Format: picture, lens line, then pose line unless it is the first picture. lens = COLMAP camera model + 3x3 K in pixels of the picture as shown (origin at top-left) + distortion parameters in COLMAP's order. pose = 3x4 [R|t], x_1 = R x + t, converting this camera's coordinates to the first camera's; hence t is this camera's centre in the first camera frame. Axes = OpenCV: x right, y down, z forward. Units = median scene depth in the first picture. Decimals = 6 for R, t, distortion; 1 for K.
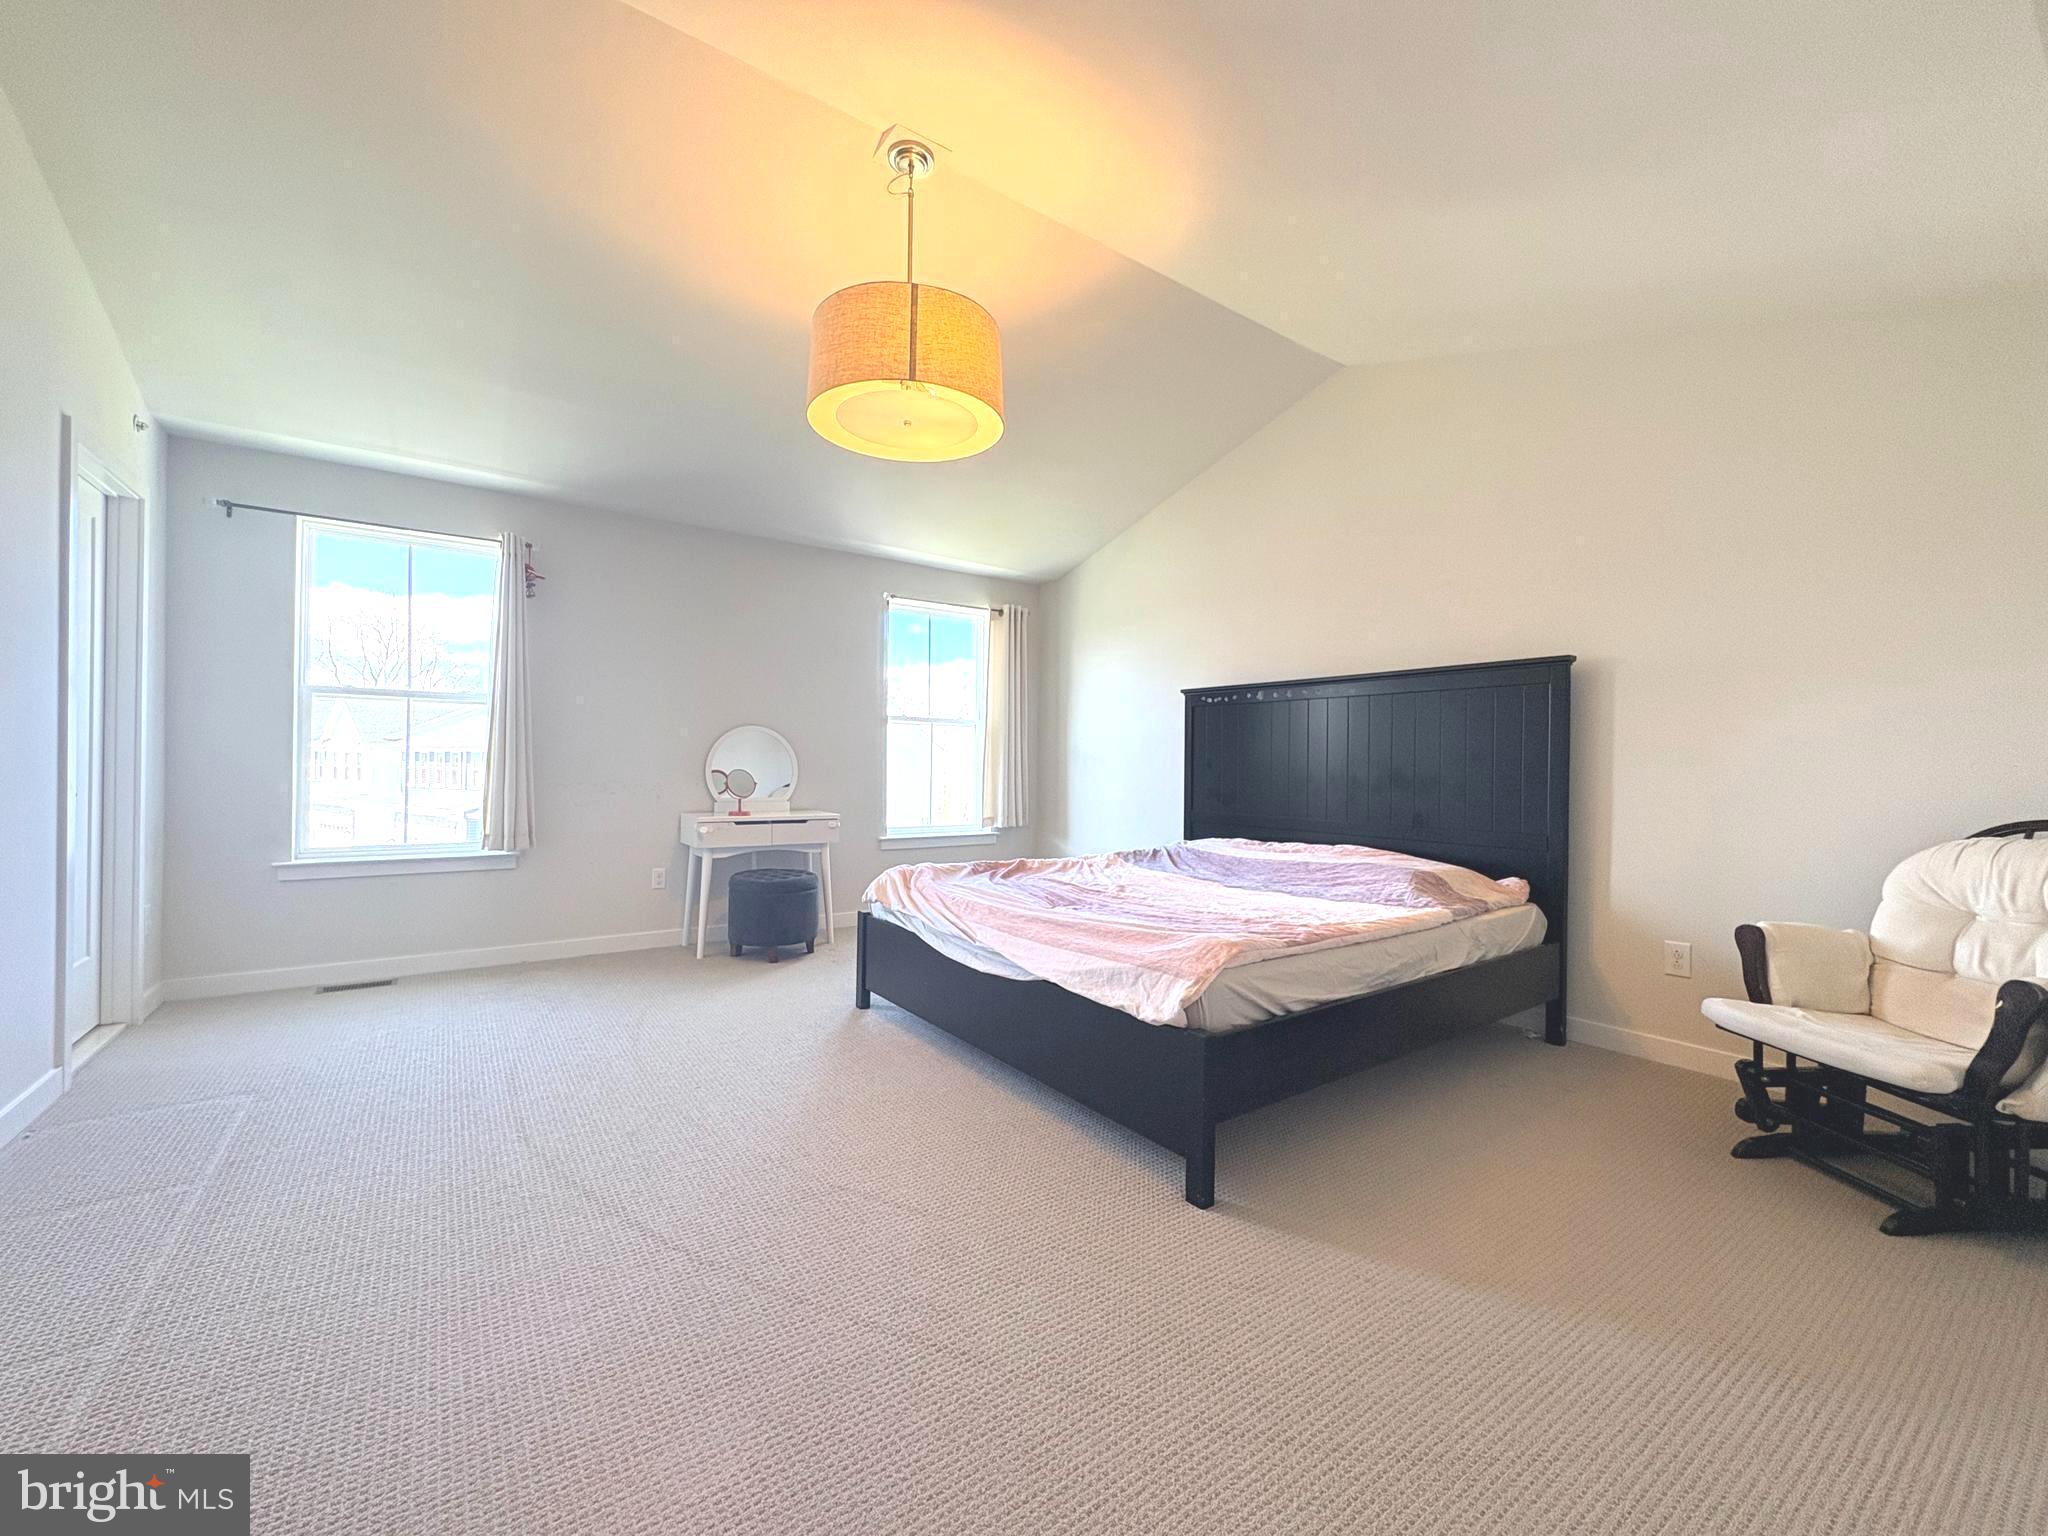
lens RADIAL K [[820.7, 0, 1023.8], [0, 820.7, 765.7], [0, 0, 1]] dist [-0.000414, -0.000186]
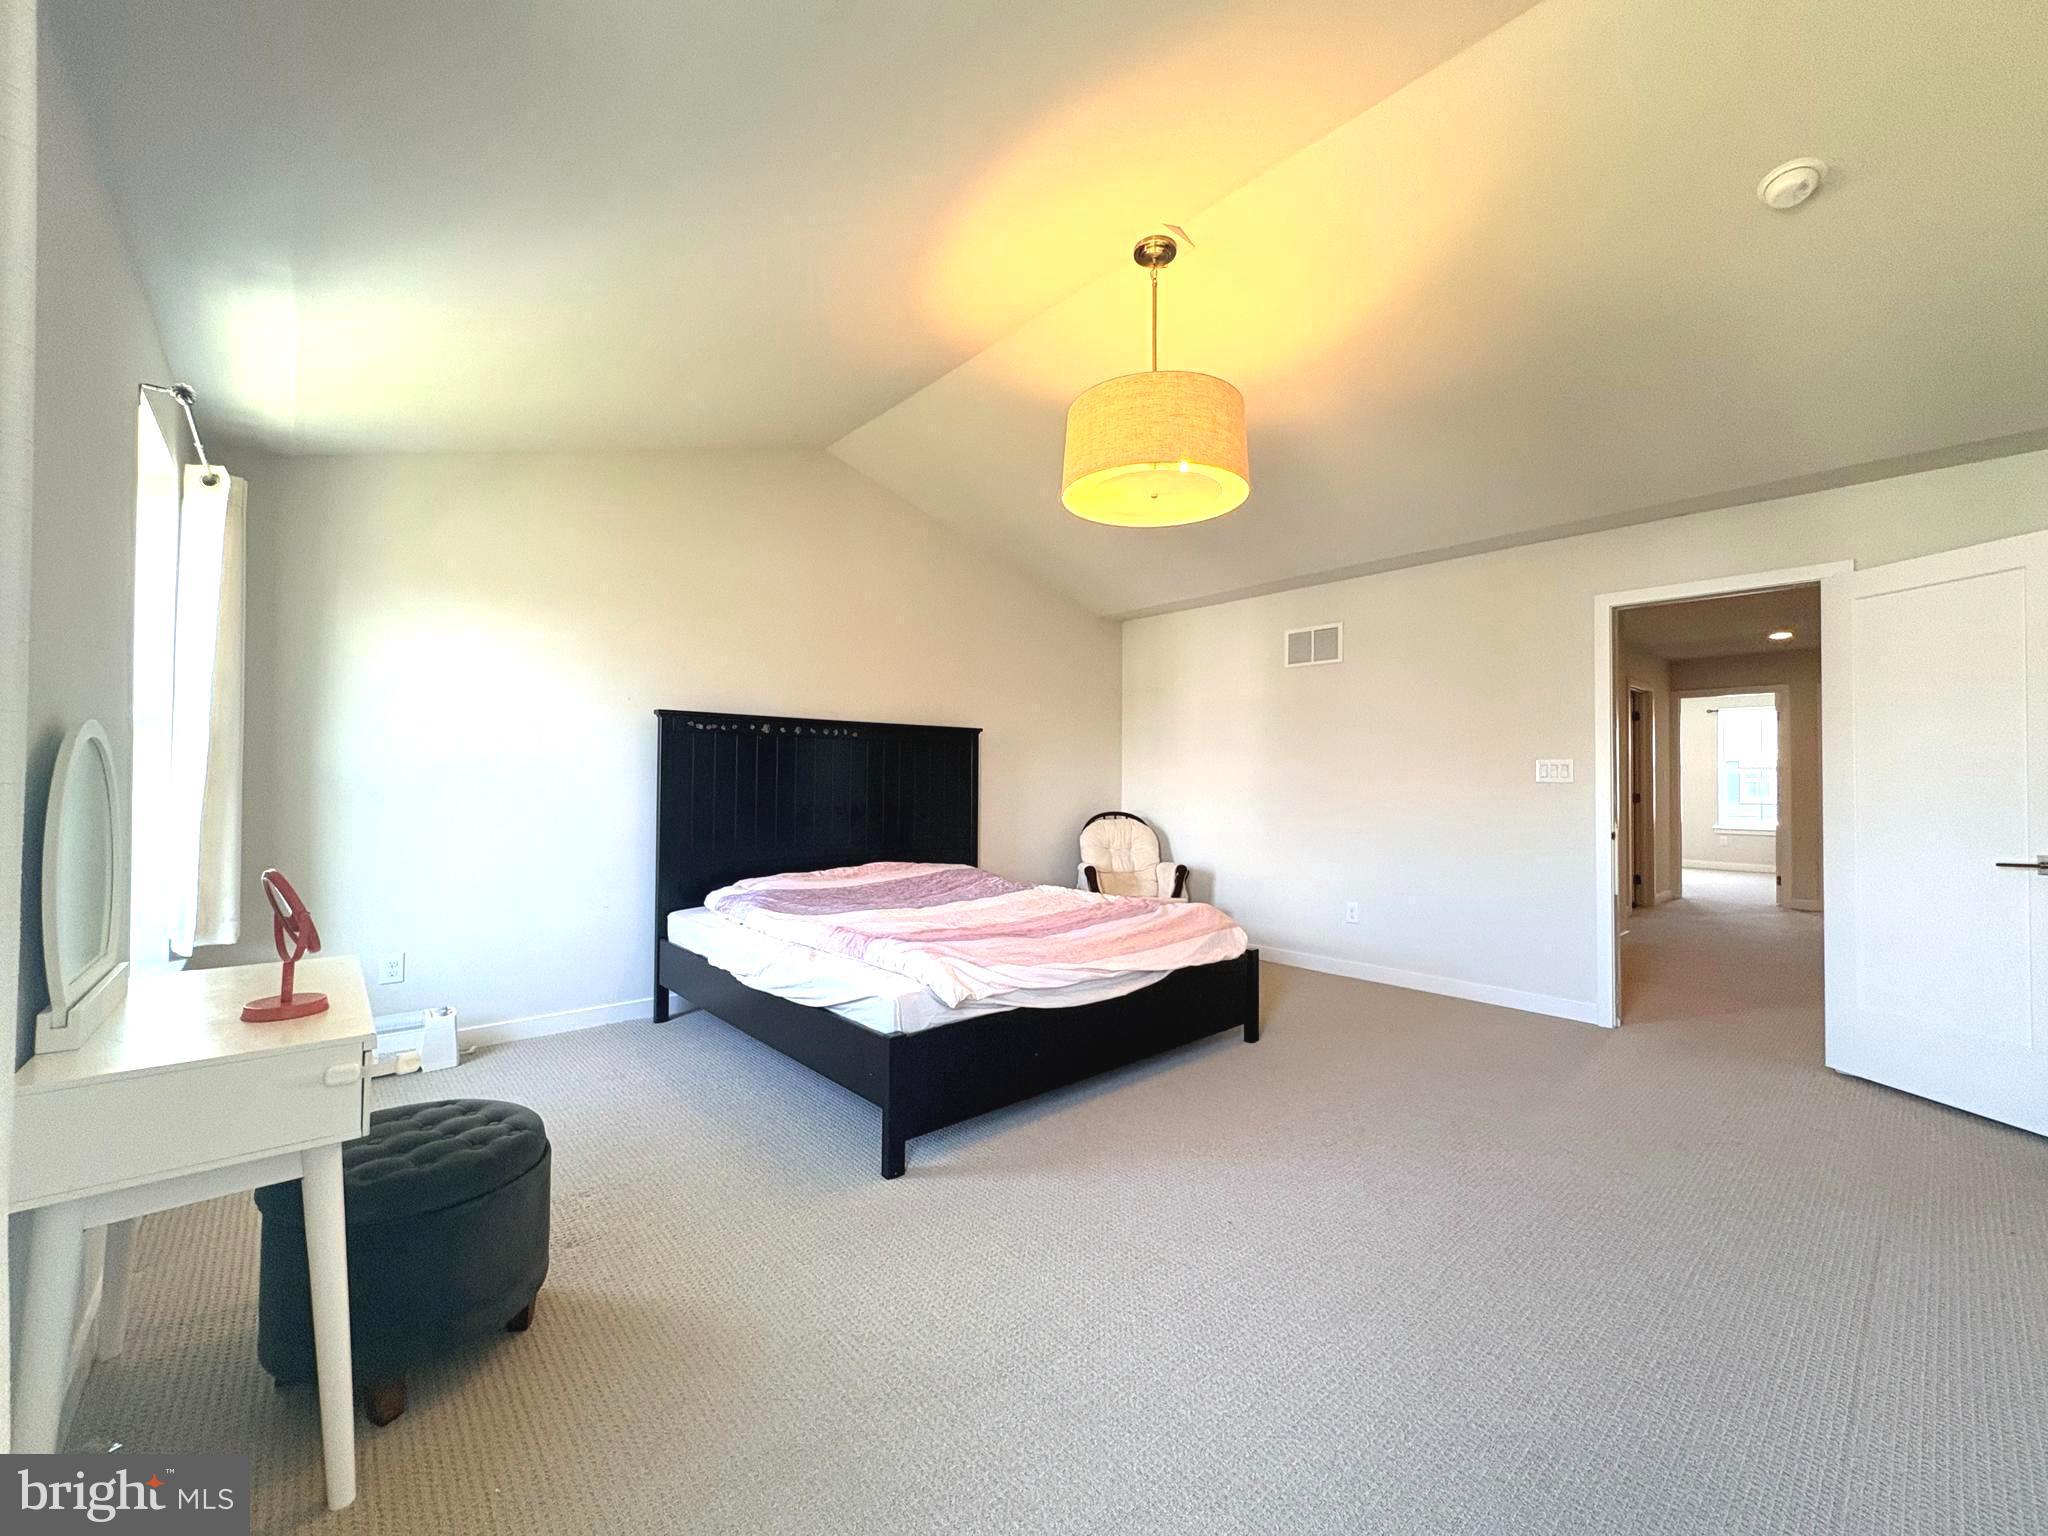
lens RADIAL K [[820.7, 0, 1023.8], [0, 820.7, 765.7], [0, 0, 1]] dist [-0.000414, -0.000186]
pose [[-0.125469, 0.004723, 0.992086, -0.979628], [-0.006844, 0.999961, -0.005626, -0.047737], [-0.992074, -0.007496, -0.125432, 1.091547]]
